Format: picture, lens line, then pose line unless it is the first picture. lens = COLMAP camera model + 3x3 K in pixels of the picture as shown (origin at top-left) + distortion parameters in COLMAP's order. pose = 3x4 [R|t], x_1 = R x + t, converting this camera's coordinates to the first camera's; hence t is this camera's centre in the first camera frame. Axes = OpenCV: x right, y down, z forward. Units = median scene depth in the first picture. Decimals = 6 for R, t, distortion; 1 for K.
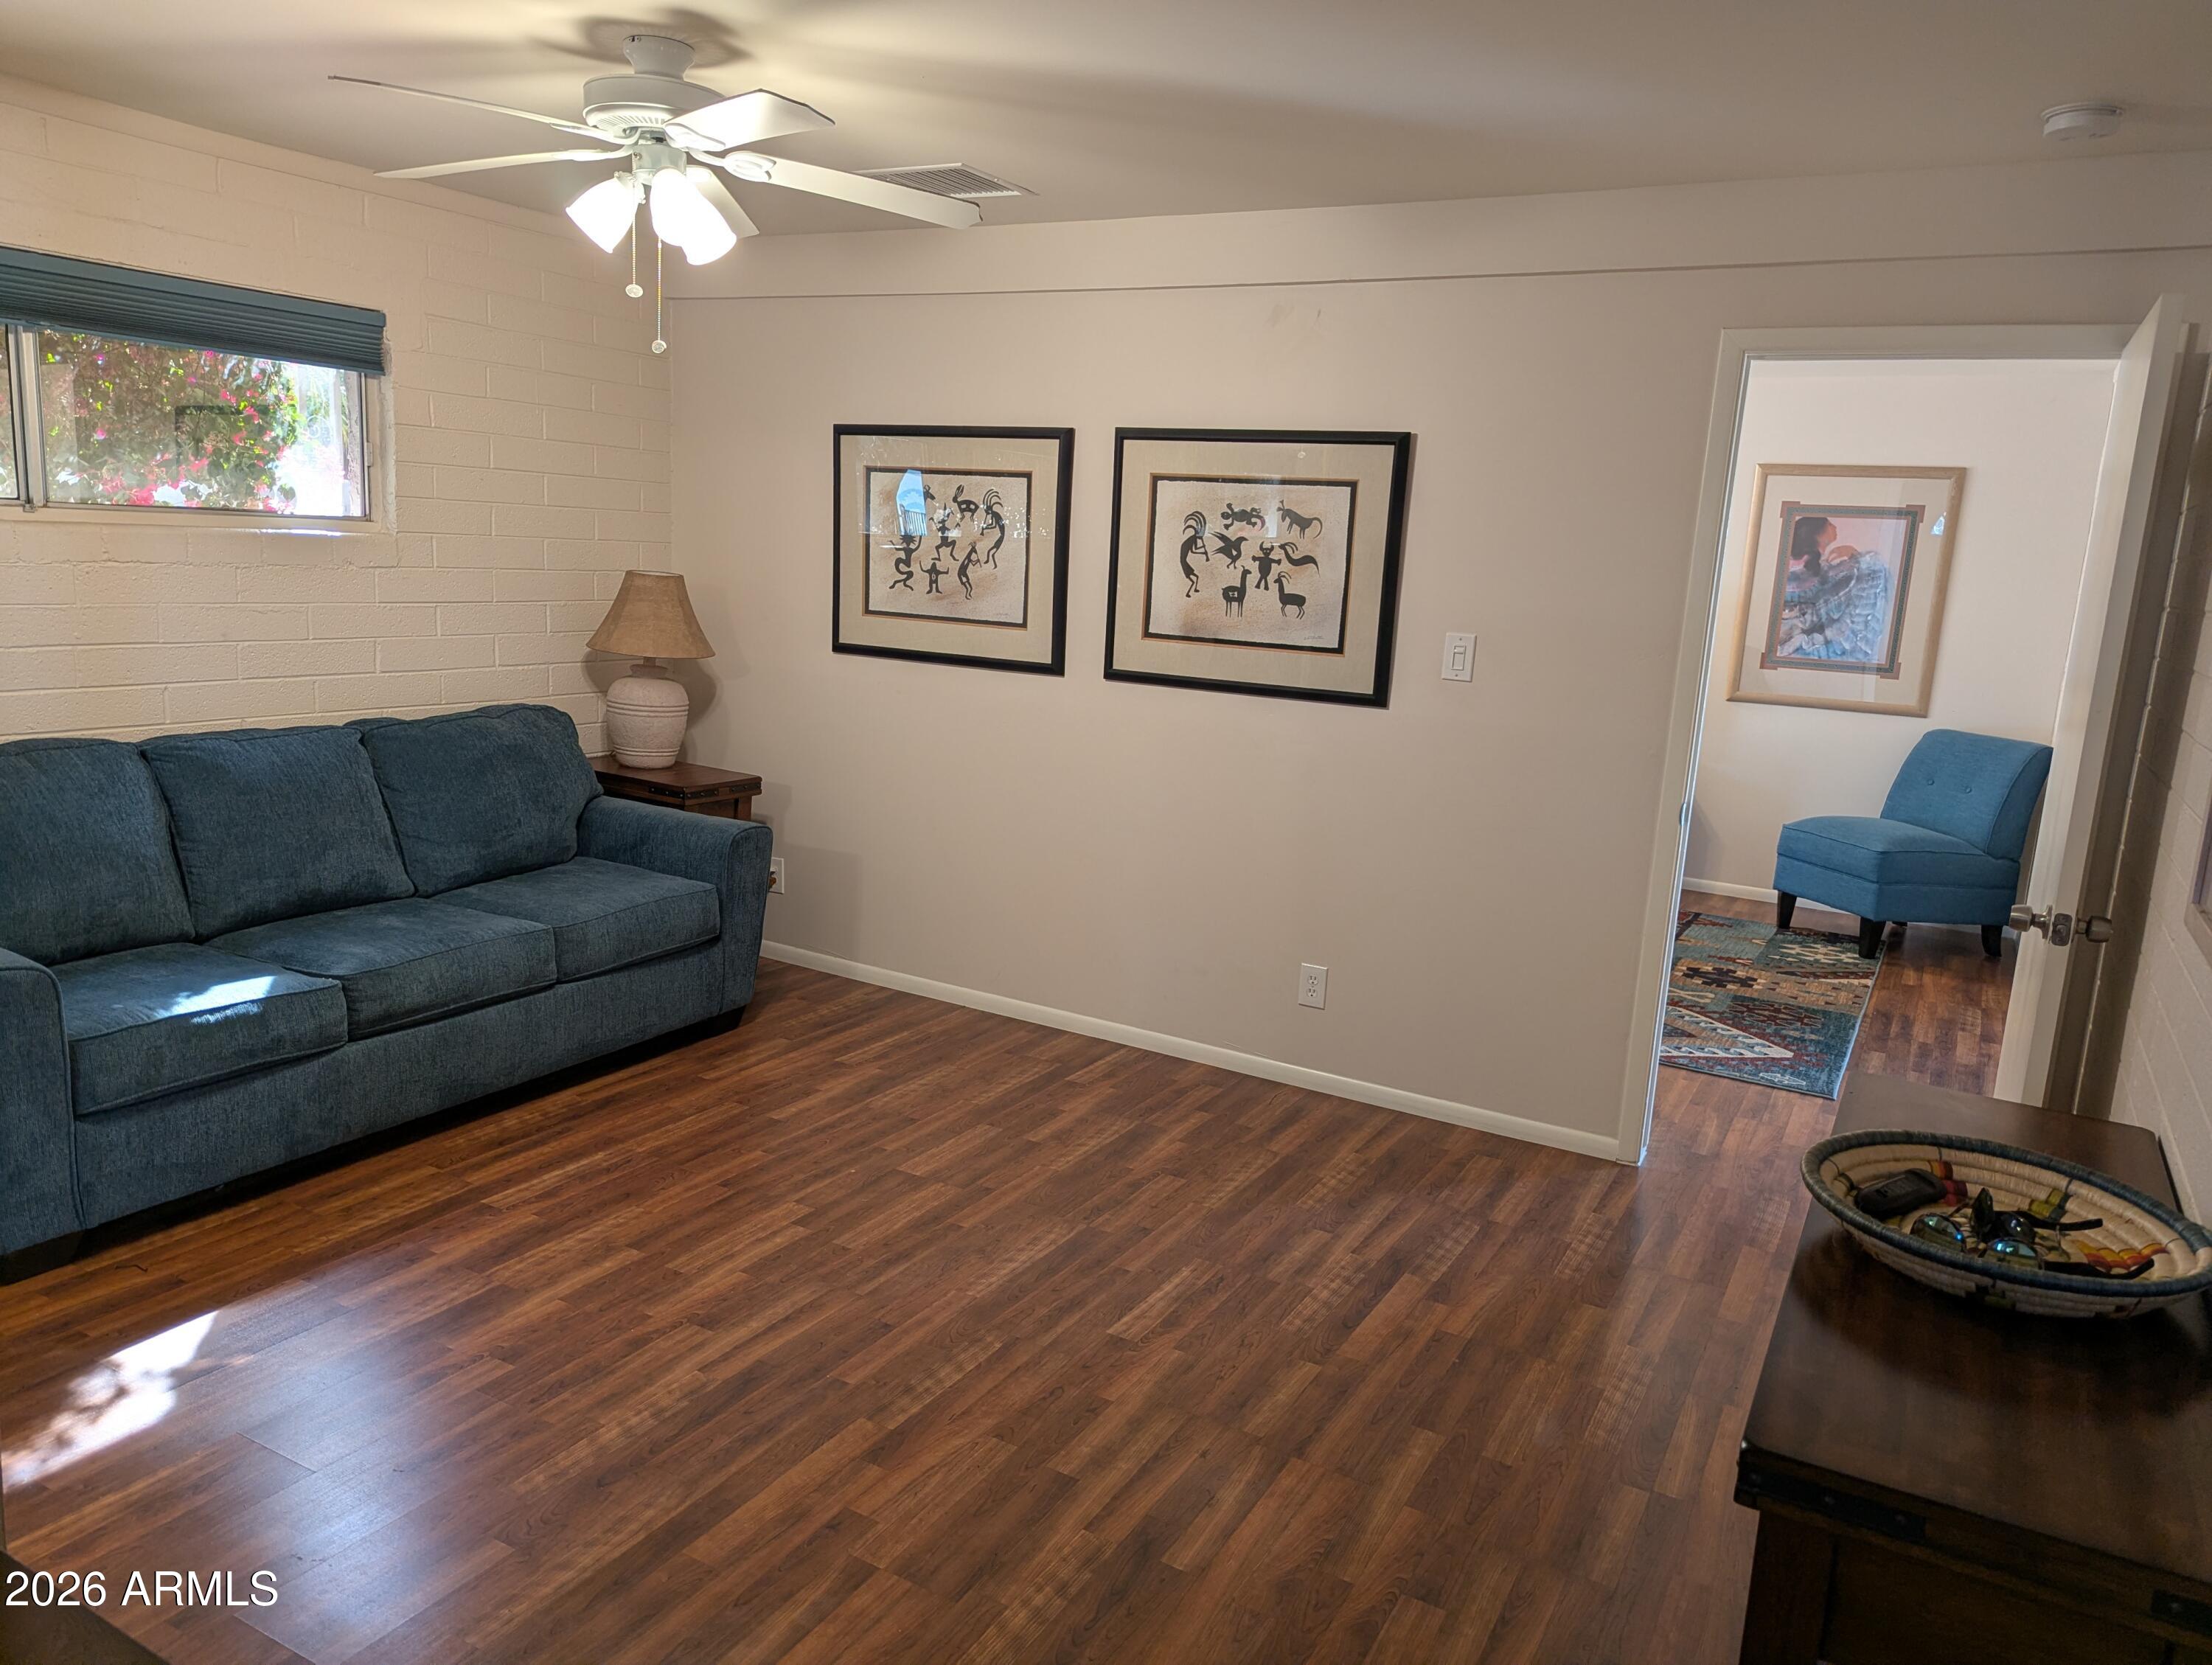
lens RADIAL K [[1548.2, 0, 1110.4], [0, 1548.2, 868.0], [0, 0, 1]] dist [0.052465, -0.061543]
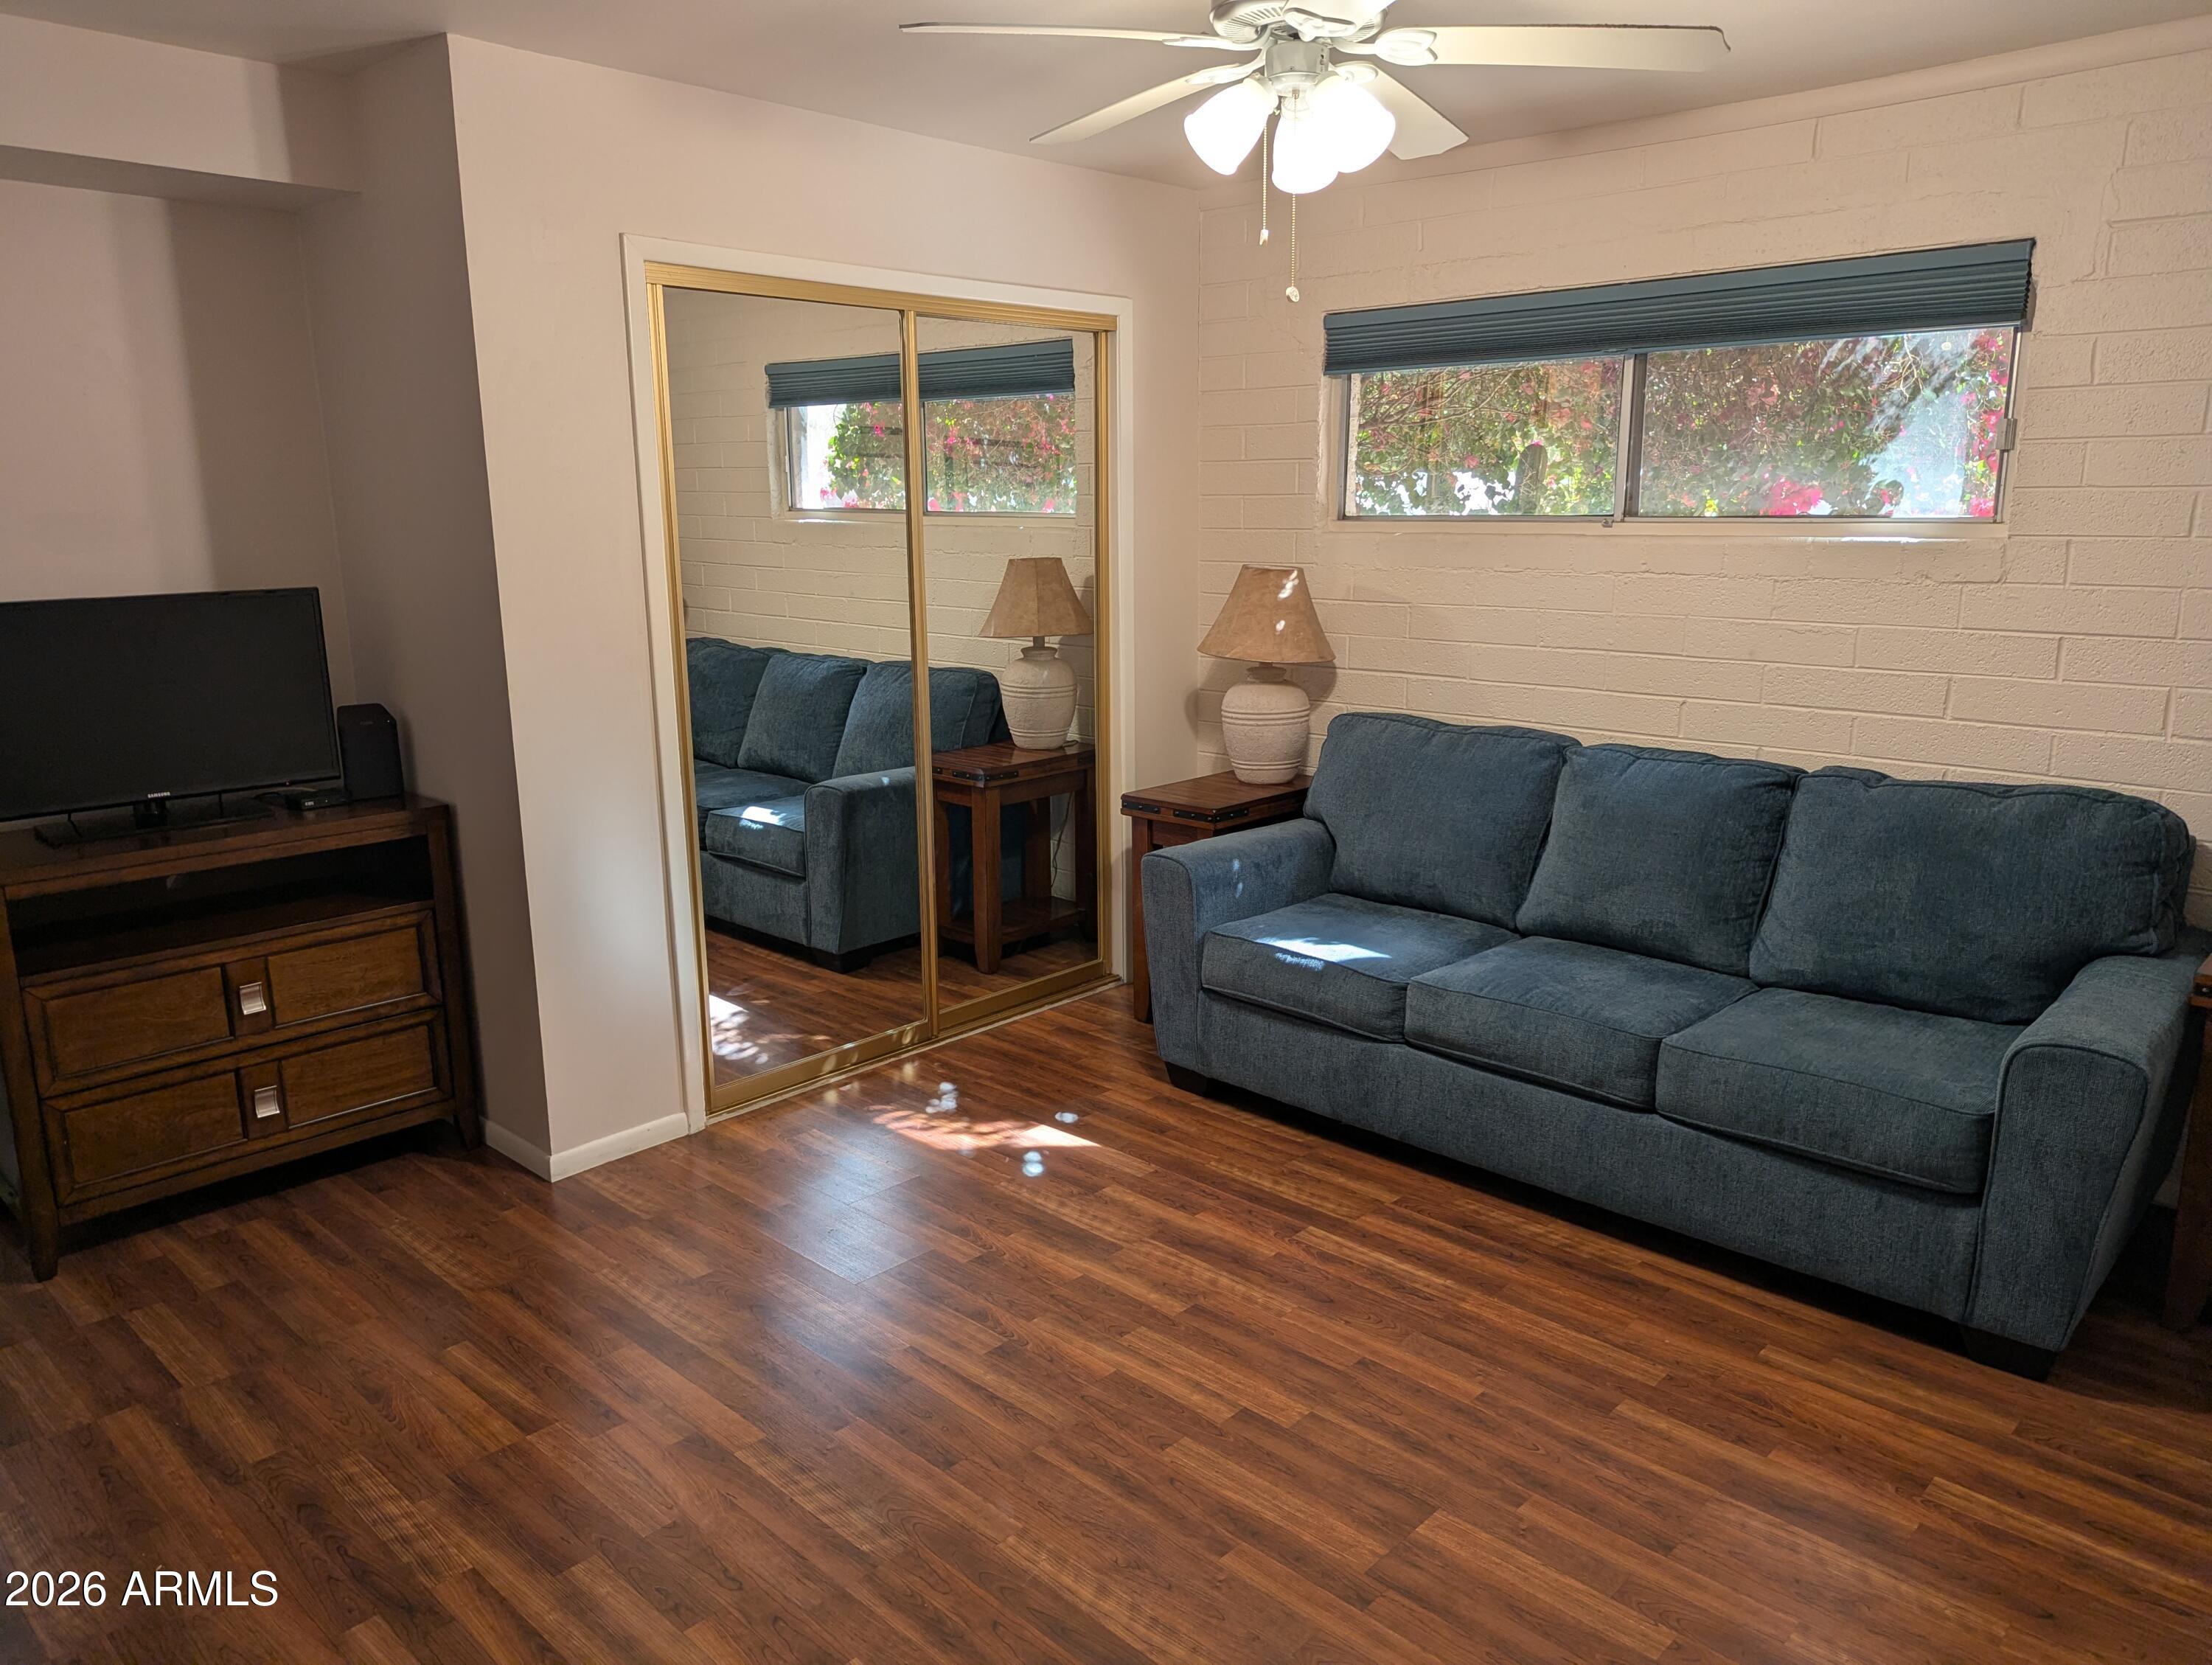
lens RADIAL K [[1567.8, 0, 1111.7], [0, 1567.8, 842.5], [0, 0, 1]] dist [0.064292, -0.058047]
pose [[-0.250619, 0.161867, -0.954457, 0.511146], [-0.207975, 0.953900, 0.216382, -0.194881], [0.945482, 0.252733, -0.205401, 1.015946]]
